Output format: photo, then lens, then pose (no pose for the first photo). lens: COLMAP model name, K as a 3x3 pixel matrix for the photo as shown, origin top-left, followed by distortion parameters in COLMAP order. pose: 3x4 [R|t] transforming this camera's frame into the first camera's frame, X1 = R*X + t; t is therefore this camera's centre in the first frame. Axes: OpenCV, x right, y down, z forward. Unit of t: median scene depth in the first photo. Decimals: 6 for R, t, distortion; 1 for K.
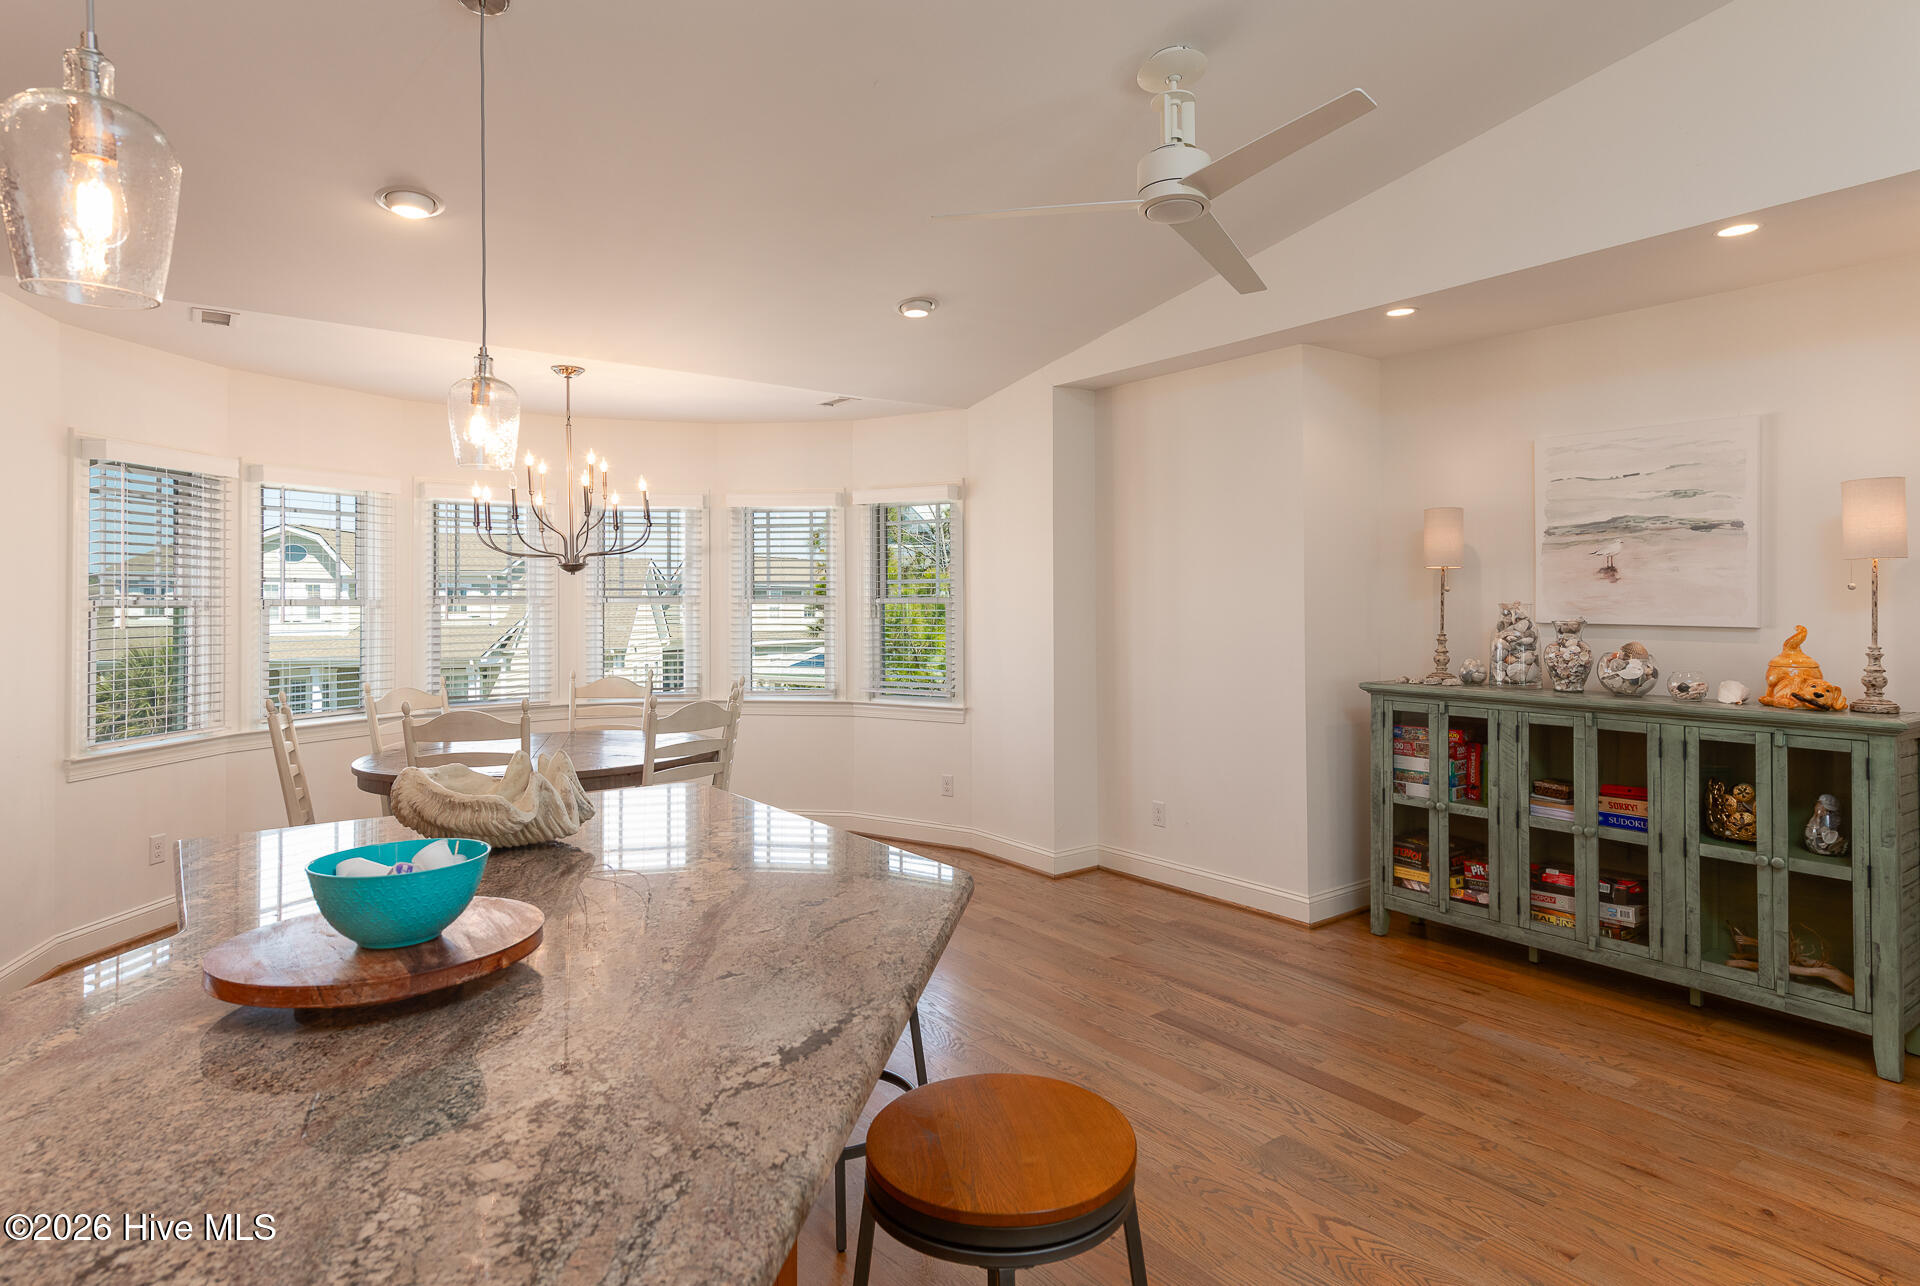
lens RADIAL K [[1028.6, 0, 971.2], [0, 1028.6, 597.2], [0, 0, 1]] dist [-0.002719, -0.000202]
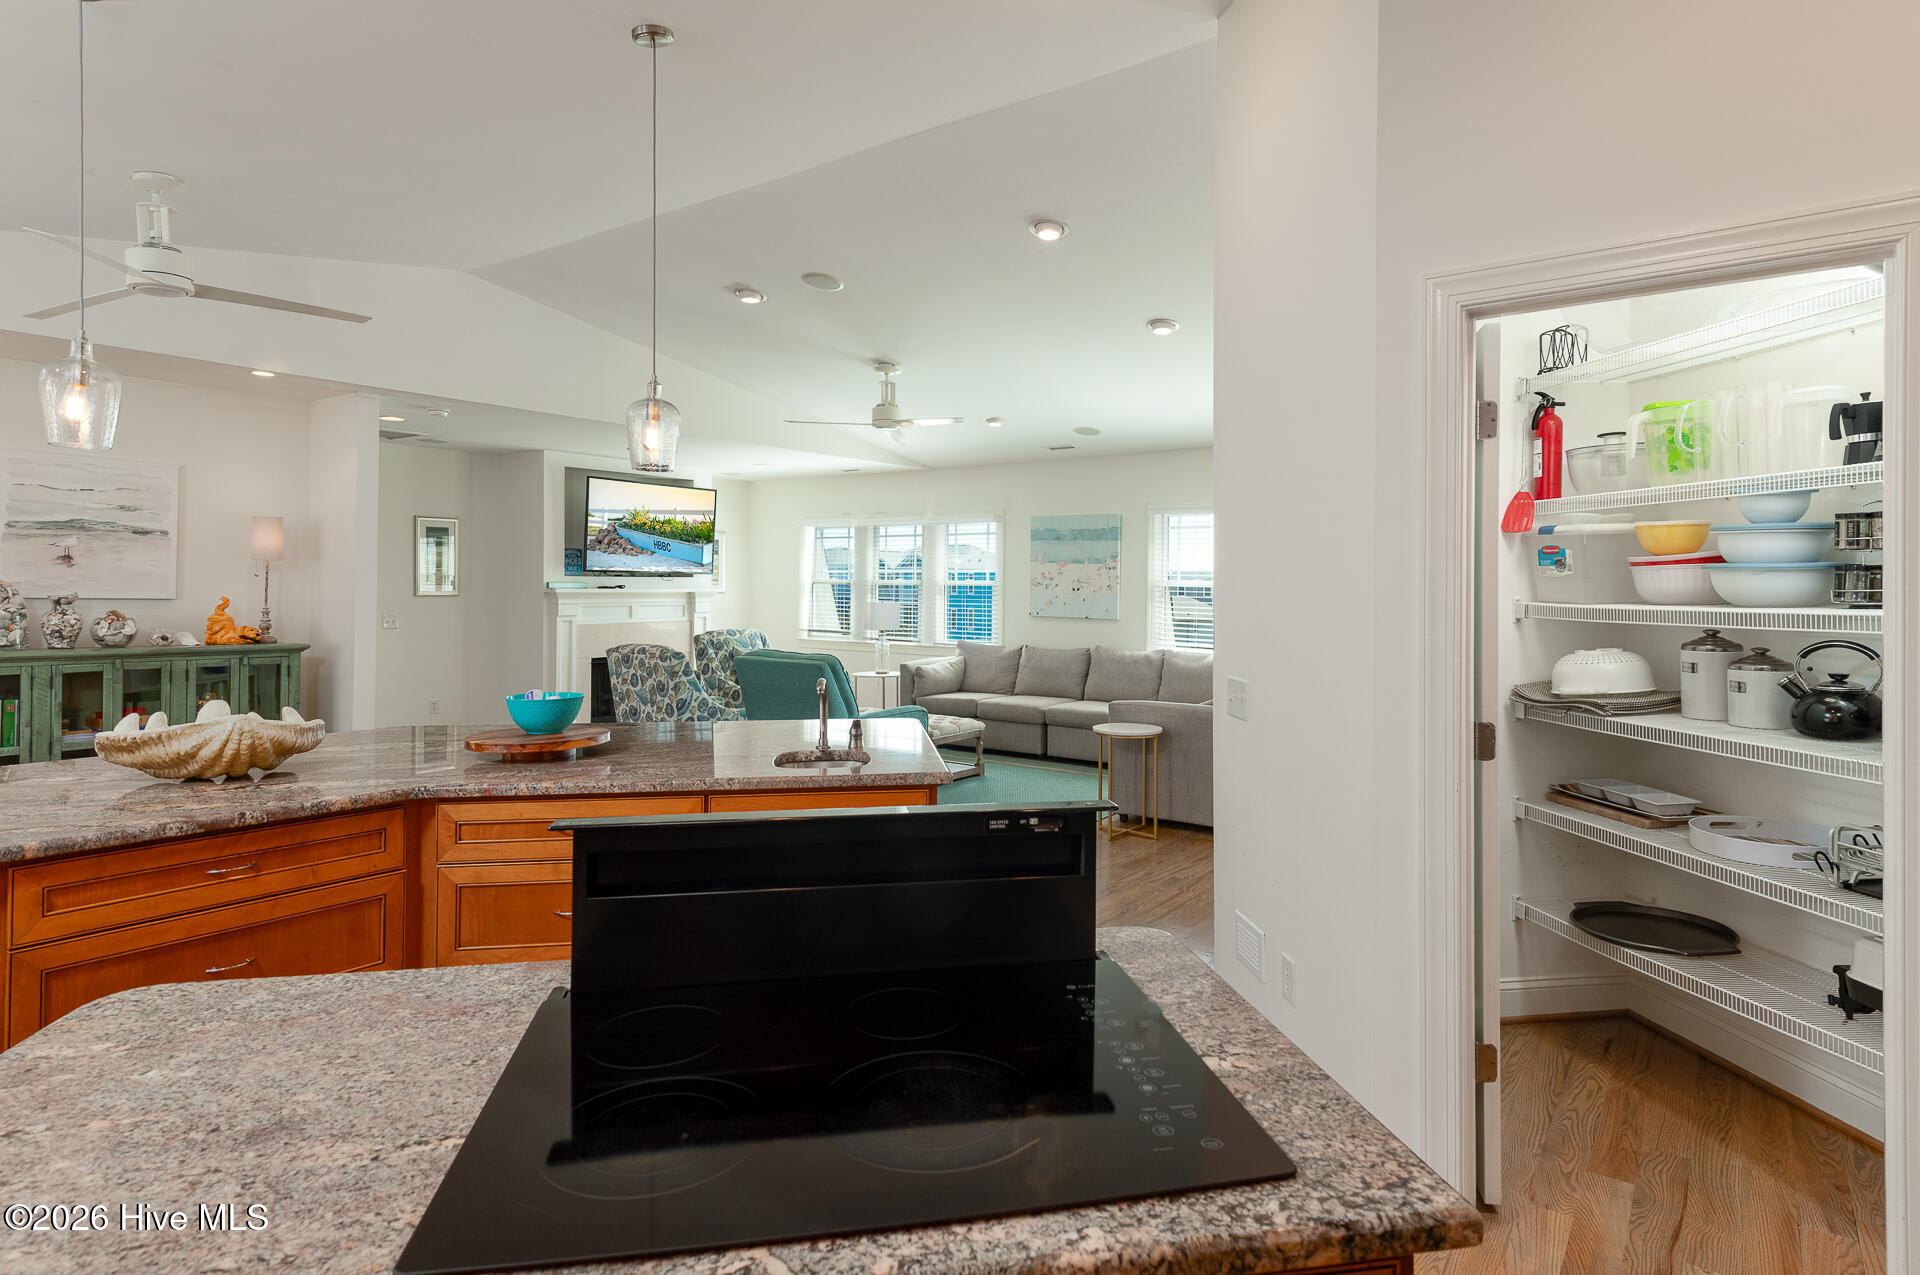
lens RADIAL K [[1032.2, 0, 961.9], [0, 1032.2, 584.1], [0, 0, 1]] dist [0.000767, 0.000169]
pose [[-0.253456, 0.011528, 0.967278, -1.040112], [-0.009217, 0.999855, -0.014332, 0.017577], [-0.967303, -0.012548, -0.253313, 0.223551]]
